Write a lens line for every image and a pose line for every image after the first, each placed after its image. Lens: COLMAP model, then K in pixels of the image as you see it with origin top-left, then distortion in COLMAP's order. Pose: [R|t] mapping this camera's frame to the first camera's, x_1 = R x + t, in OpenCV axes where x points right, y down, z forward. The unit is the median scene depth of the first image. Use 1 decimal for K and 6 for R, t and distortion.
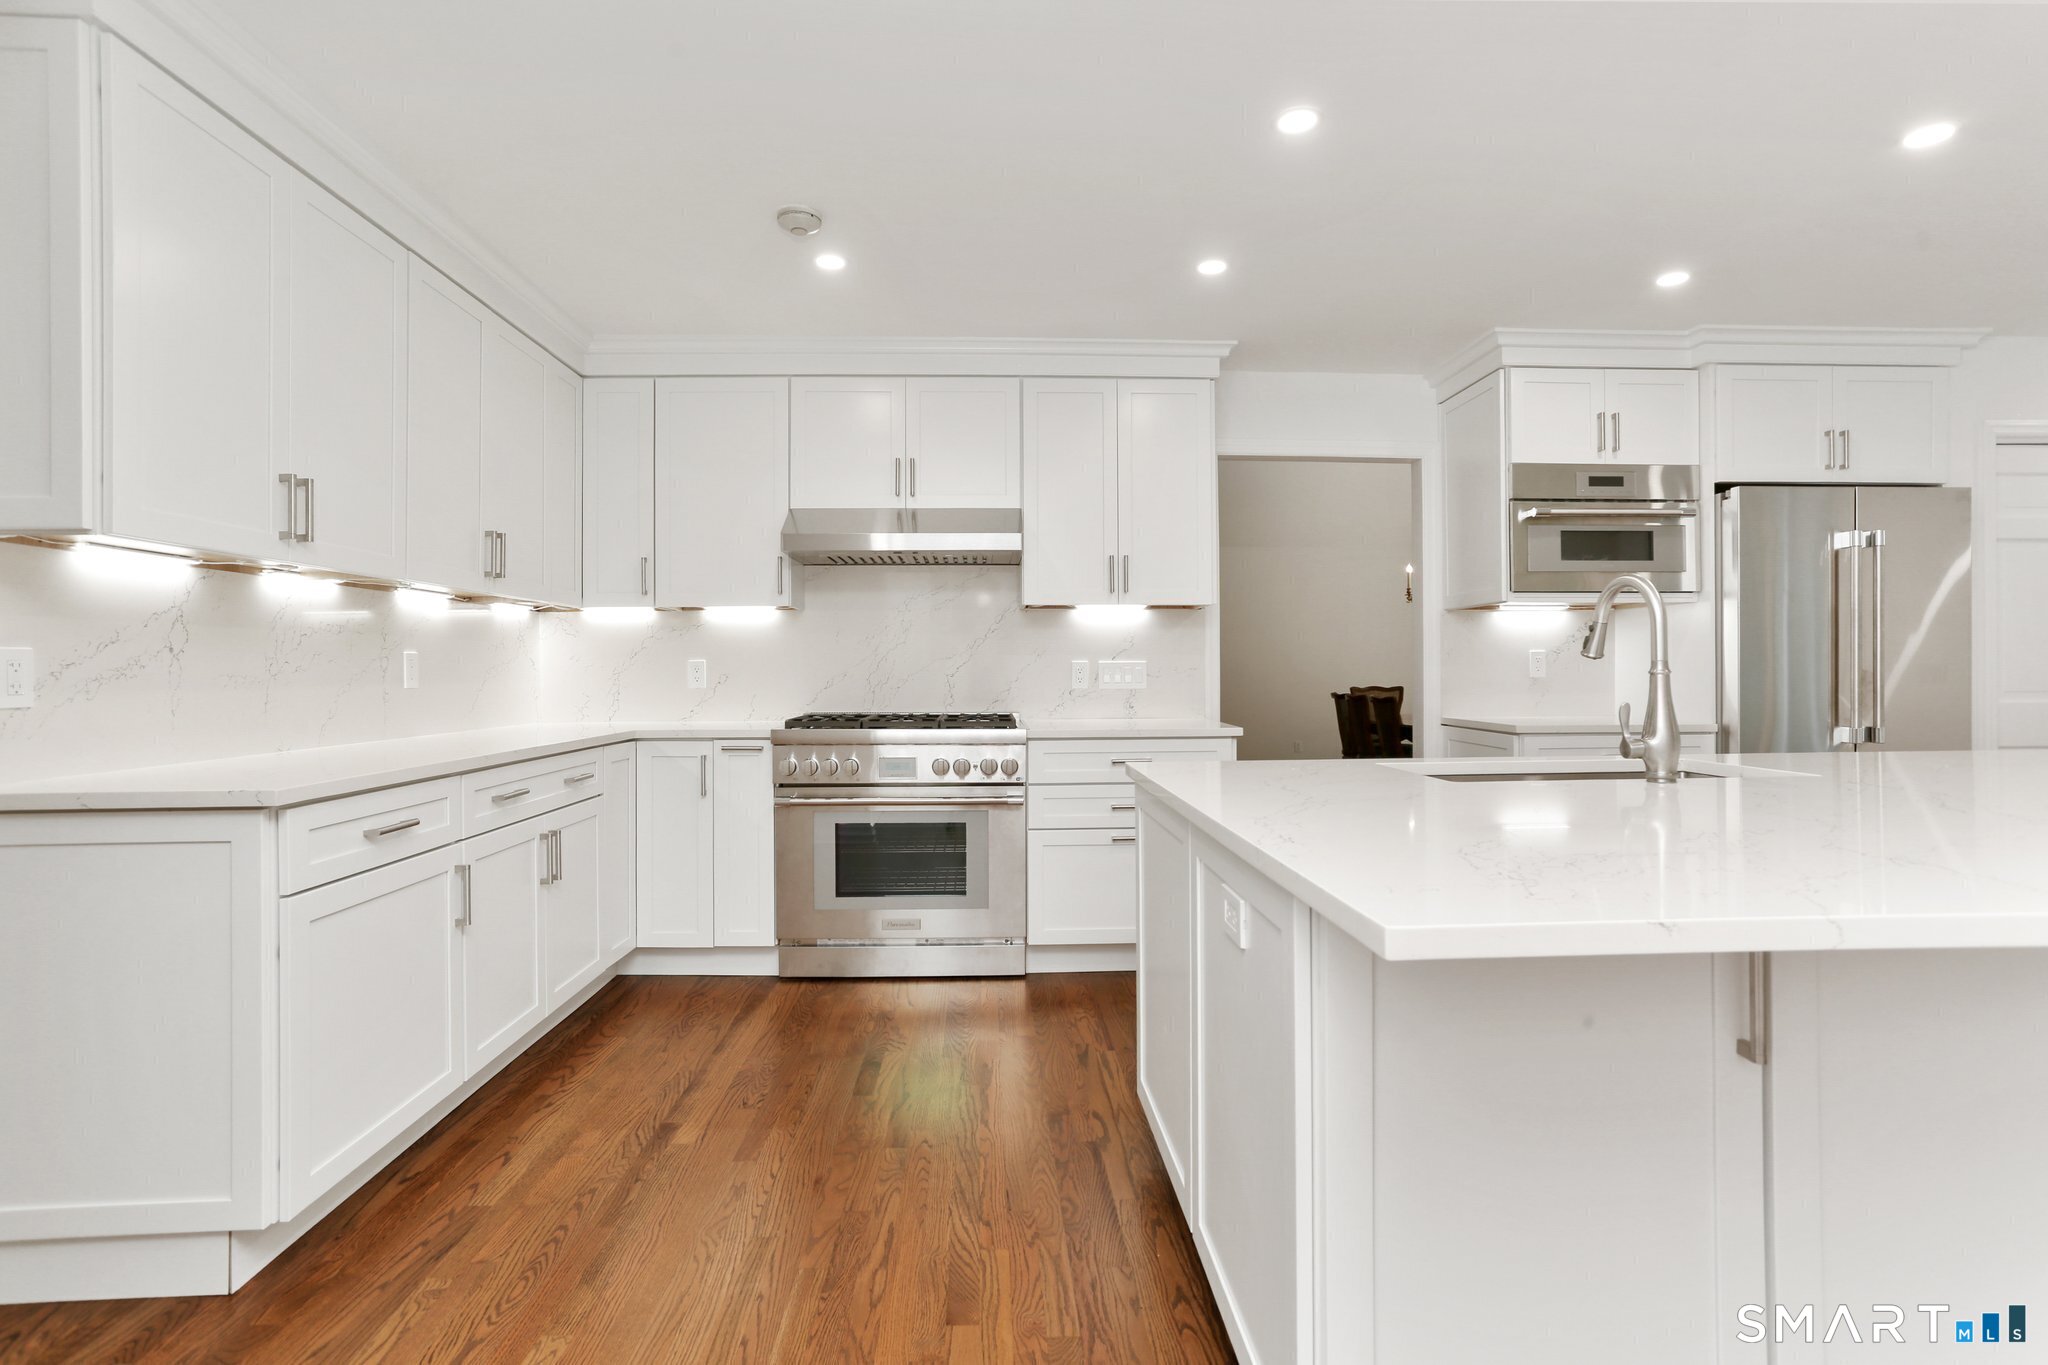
lens RADIAL K [[990.2, 0, 1050.6], [0, 990.2, 679.6], [0, 0, 1]] dist [-0.049786, 0.027807]
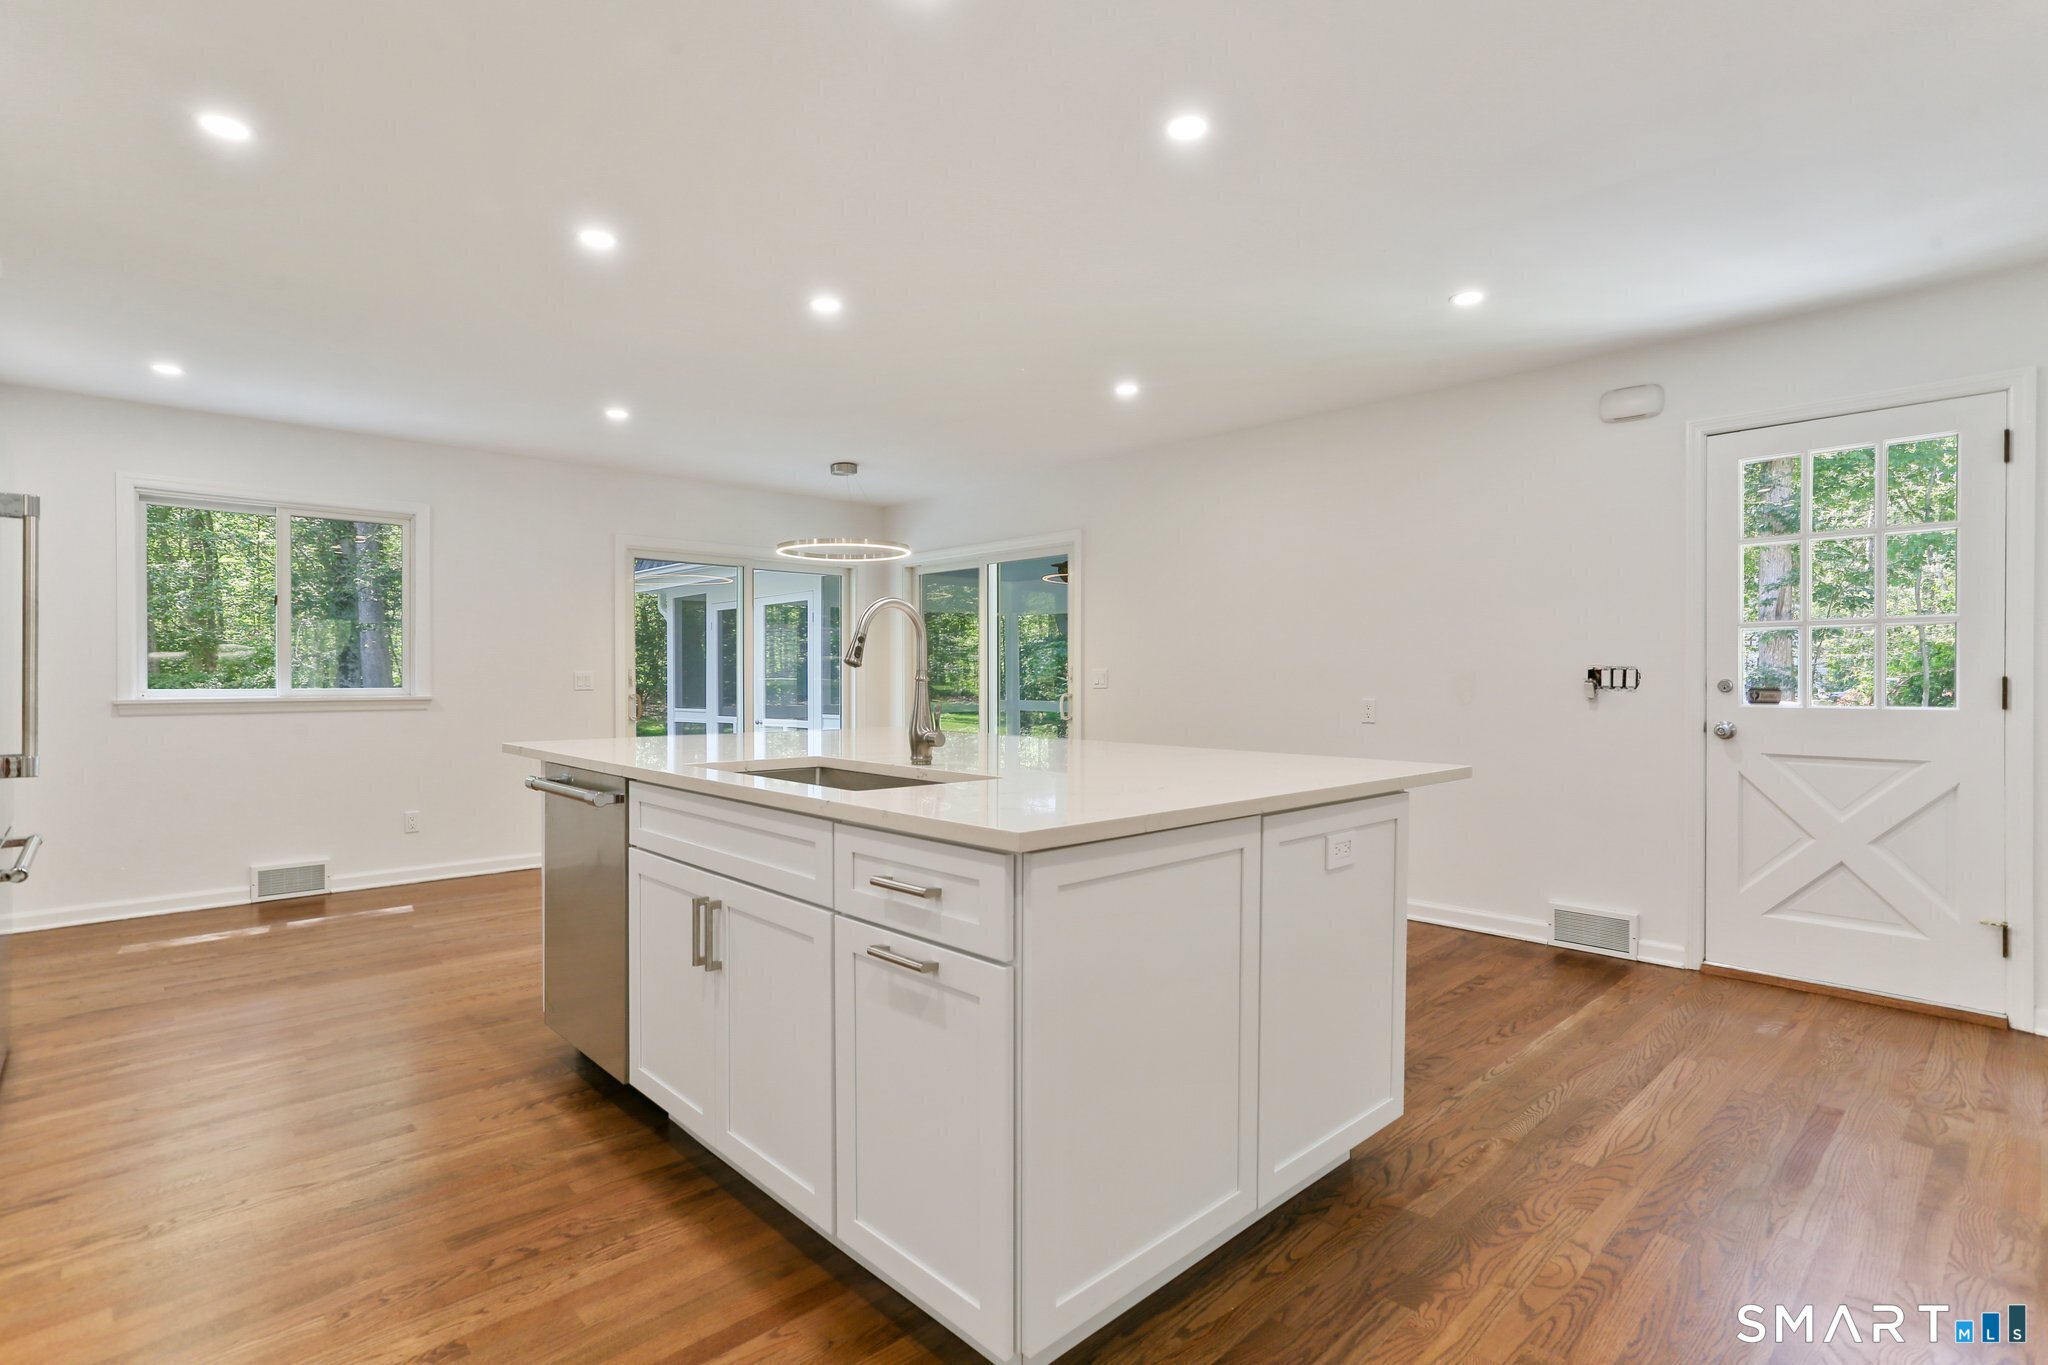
lens RADIAL K [[989.5, 0, 1014.5], [0, 989.5, 690.4], [0, 0, 1]] dist [-0.051102, 0.034415]
pose [[-0.630467, -0.005716, 0.776195, -0.233087], [0.008091, 0.999870, 0.013935, -0.006082], [-0.776174, 0.015066, -0.630339, 0.854768]]
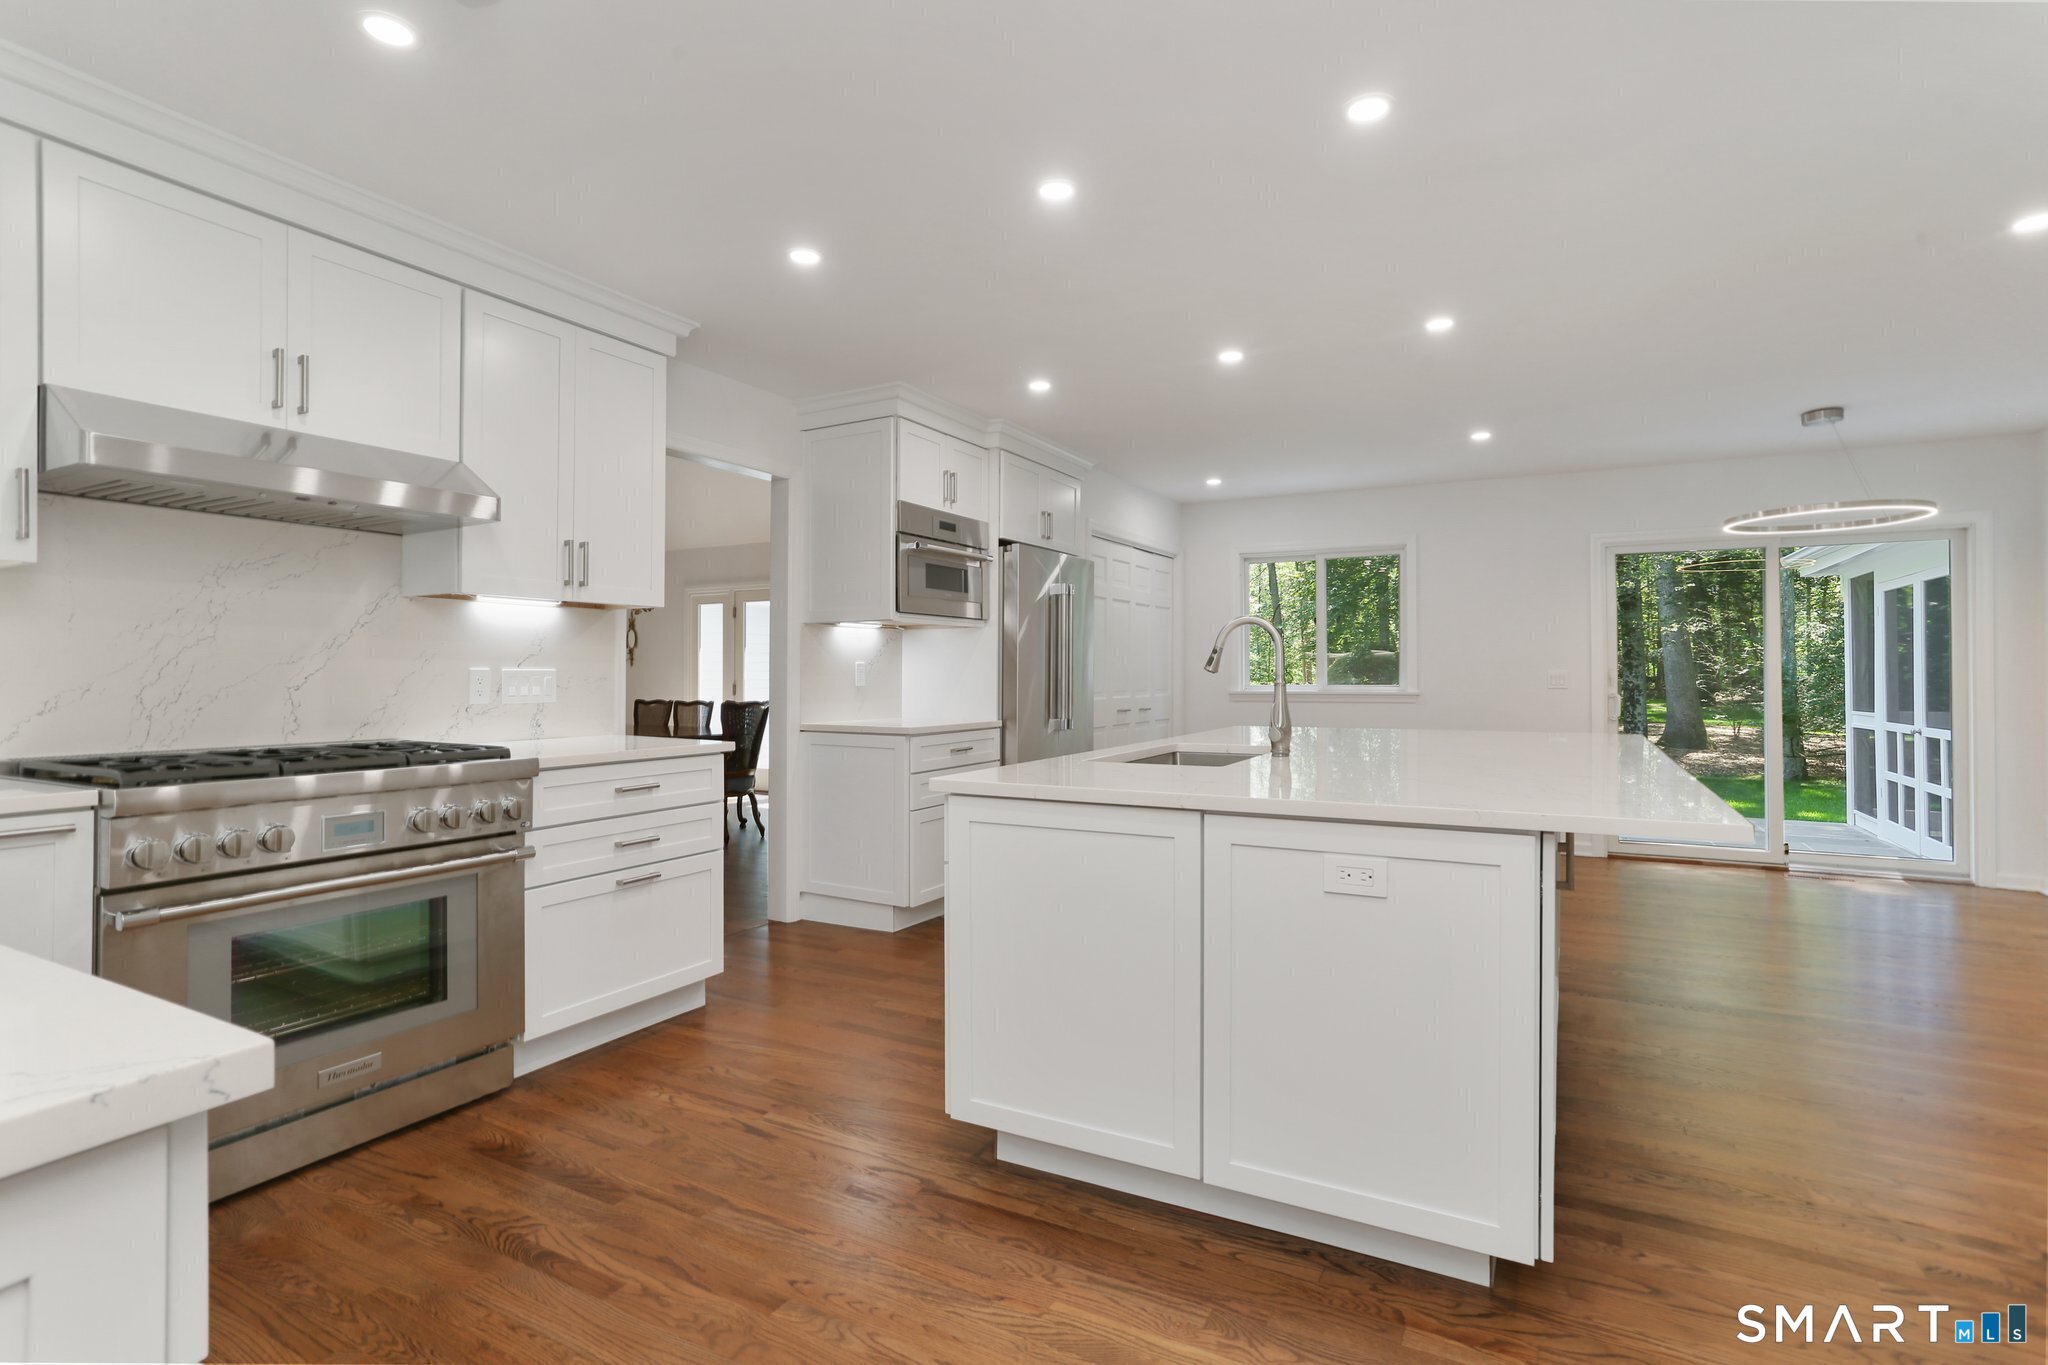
lens RADIAL K [[969.3, 0, 1024.0], [0, 969.3, 682.5], [0, 0, 1]] dist [-0.042278, 0.025797]
pose [[0.535924, -0.003821, 0.844258, -0.414928], [0.005711, 0.999983, 0.000901, -0.006711], [-0.844247, 0.004339, 0.535937, 0.262560]]
